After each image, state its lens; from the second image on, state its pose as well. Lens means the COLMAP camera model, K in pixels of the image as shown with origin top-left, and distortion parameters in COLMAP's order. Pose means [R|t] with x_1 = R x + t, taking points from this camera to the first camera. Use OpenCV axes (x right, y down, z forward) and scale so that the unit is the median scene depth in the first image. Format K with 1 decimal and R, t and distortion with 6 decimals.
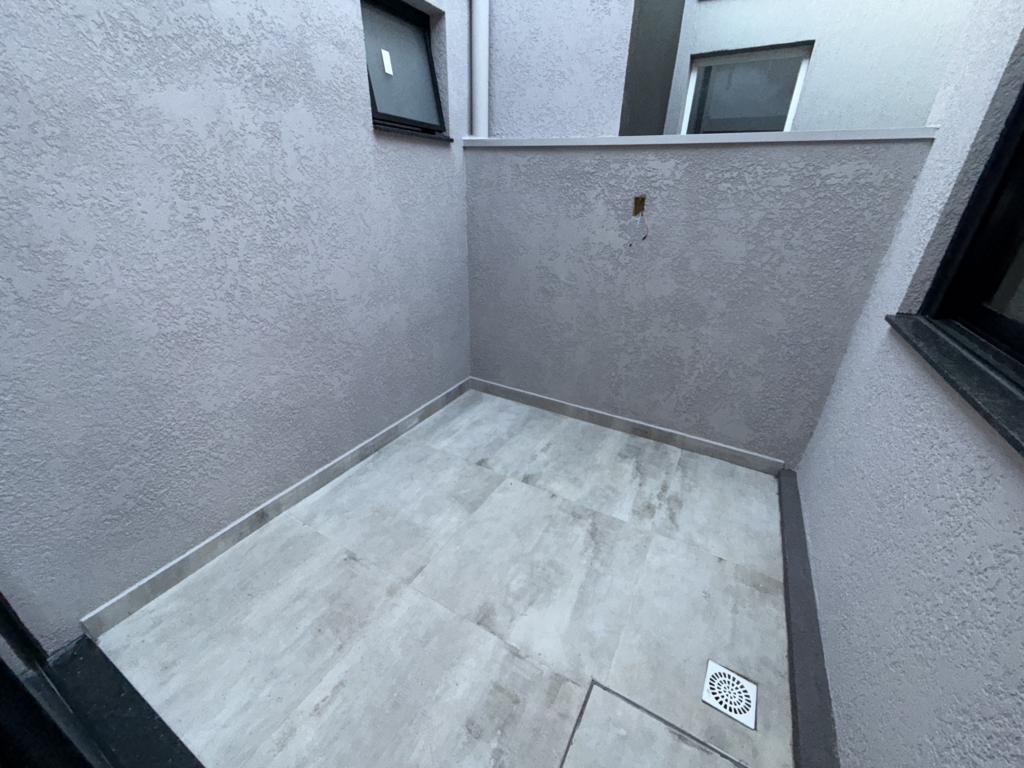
lens RADIAL K [[408.0, 0, 511.0], [0, 408.0, 386.6], [0, 0, 1]] dist [0.000586, -0.000169]
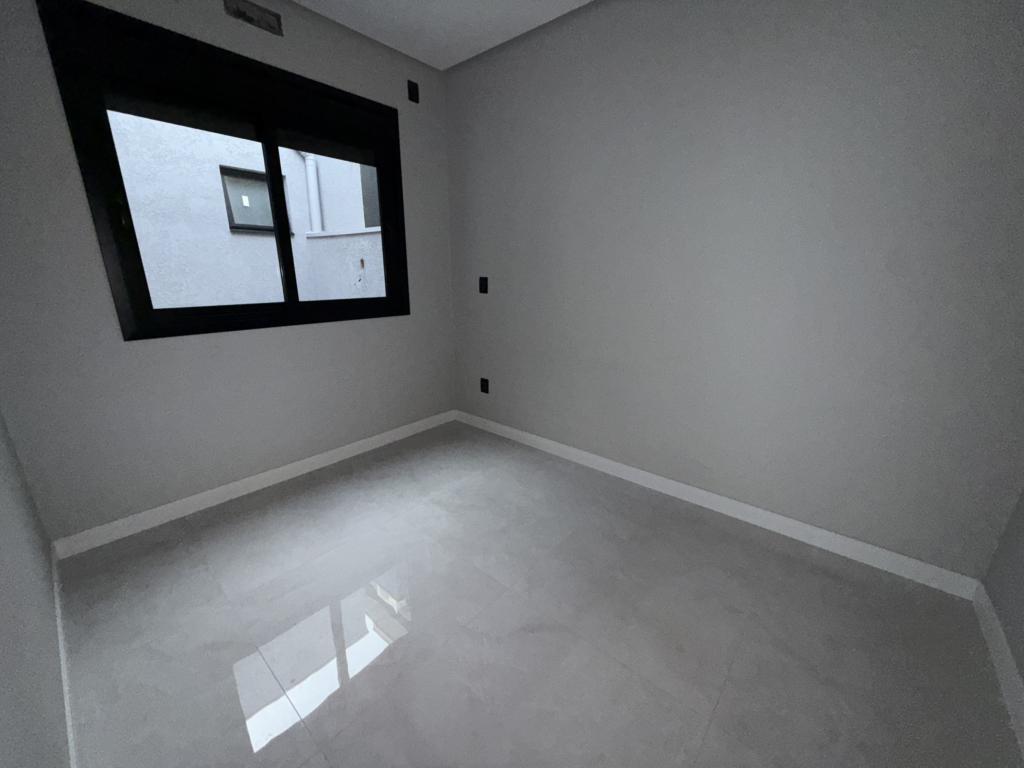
lens RADIAL K [[408.0, 0, 511.0], [0, 408.0, 386.6], [0, 0, 1]] dist [0.000586, -0.000169]
pose [[0.978782, 0.040543, -0.200852, 1.407517], [-0.075352, 0.982761, -0.168827, 0.362717], [0.190544, 0.180379, 0.964964, -0.547152]]
